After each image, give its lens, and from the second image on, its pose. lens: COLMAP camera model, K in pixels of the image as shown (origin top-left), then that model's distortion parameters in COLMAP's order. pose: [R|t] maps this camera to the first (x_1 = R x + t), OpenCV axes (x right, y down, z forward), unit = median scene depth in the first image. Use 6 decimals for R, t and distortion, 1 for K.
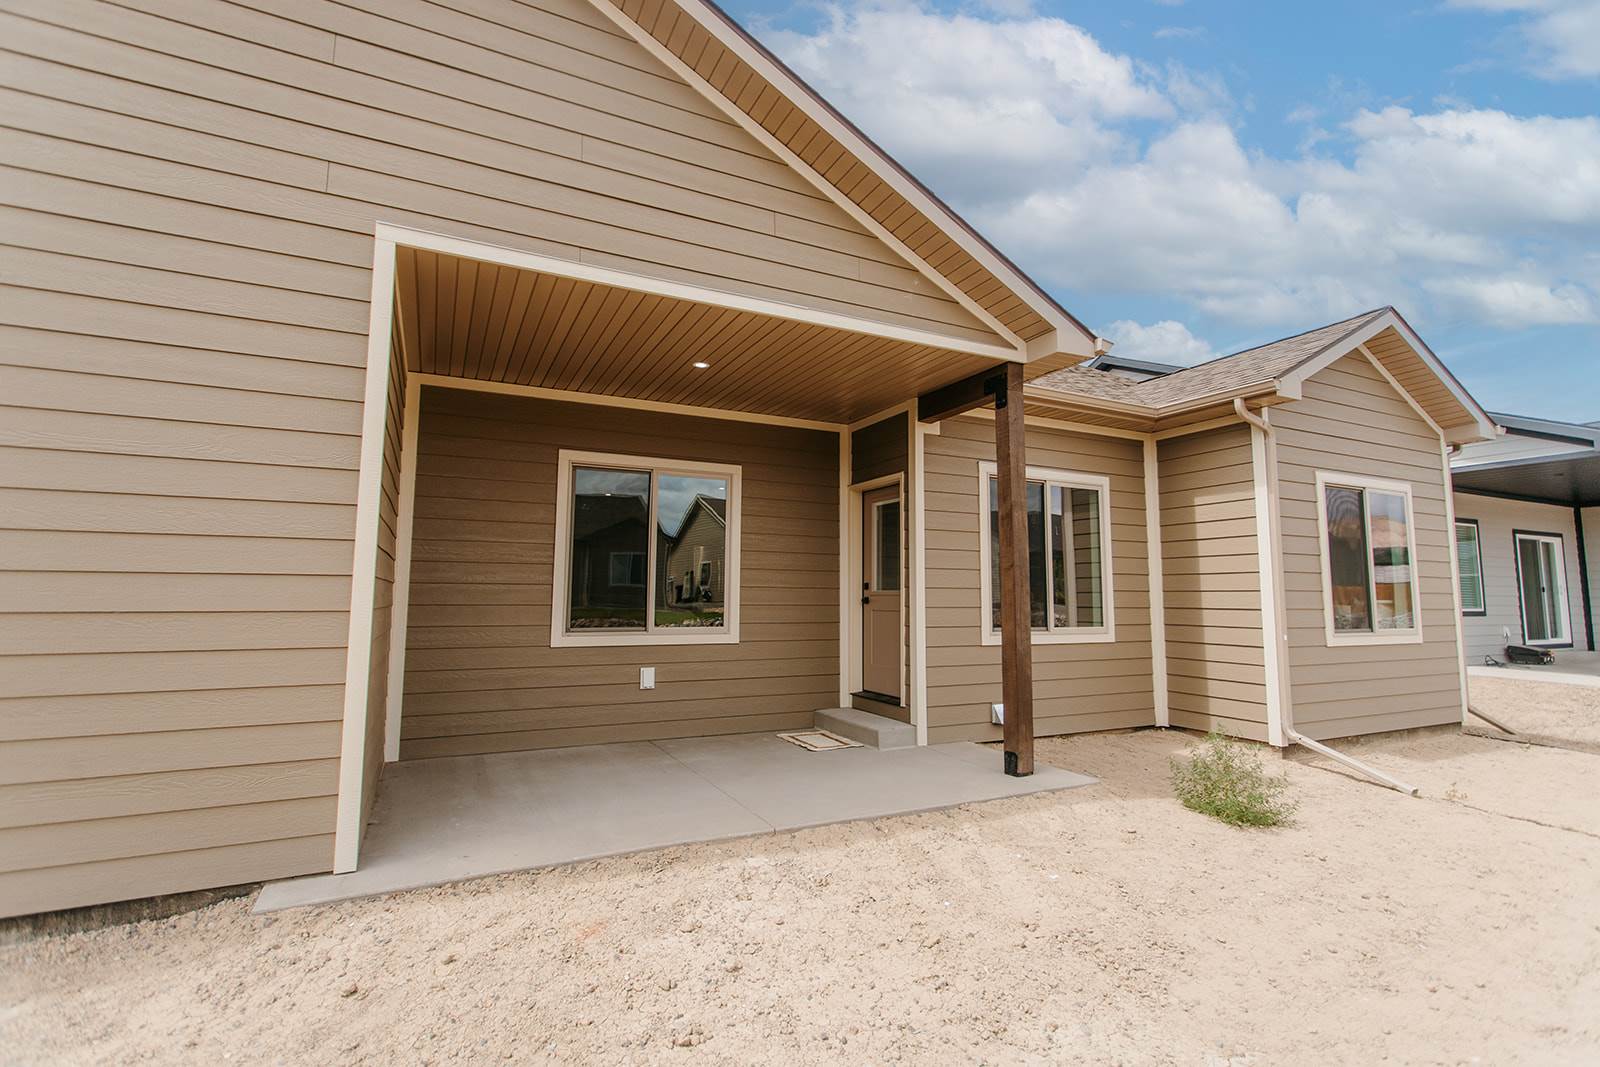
lens RADIAL K [[733.2, 0, 801.5], [0, 733.2, 526.9], [0, 0, 1]] dist [-0.001826, -0.000050]
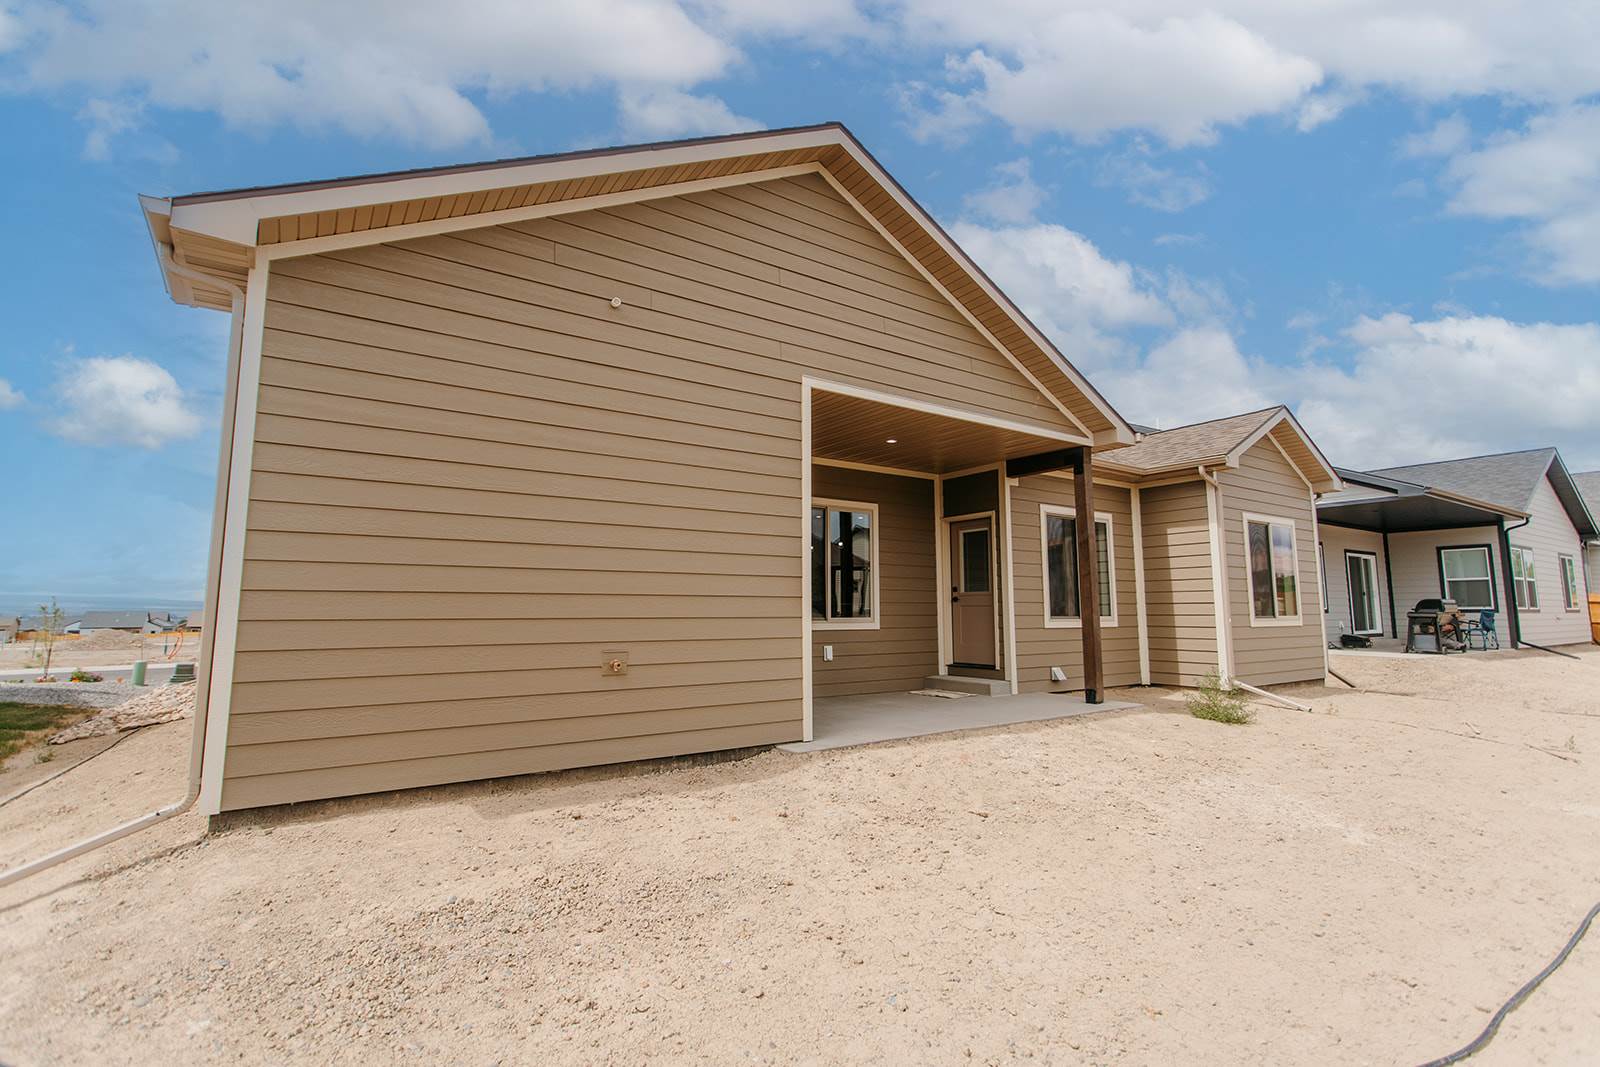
lens RADIAL K [[733.2, 0, 801.5], [0, 733.2, 526.9], [0, 0, 1]] dist [-0.001826, -0.000050]
pose [[0.988912, 0.008629, 0.148250, -0.434656], [-0.005747, 0.999786, -0.019854, -0.010294], [-0.148390, 0.018782, 0.988751, -0.374697]]
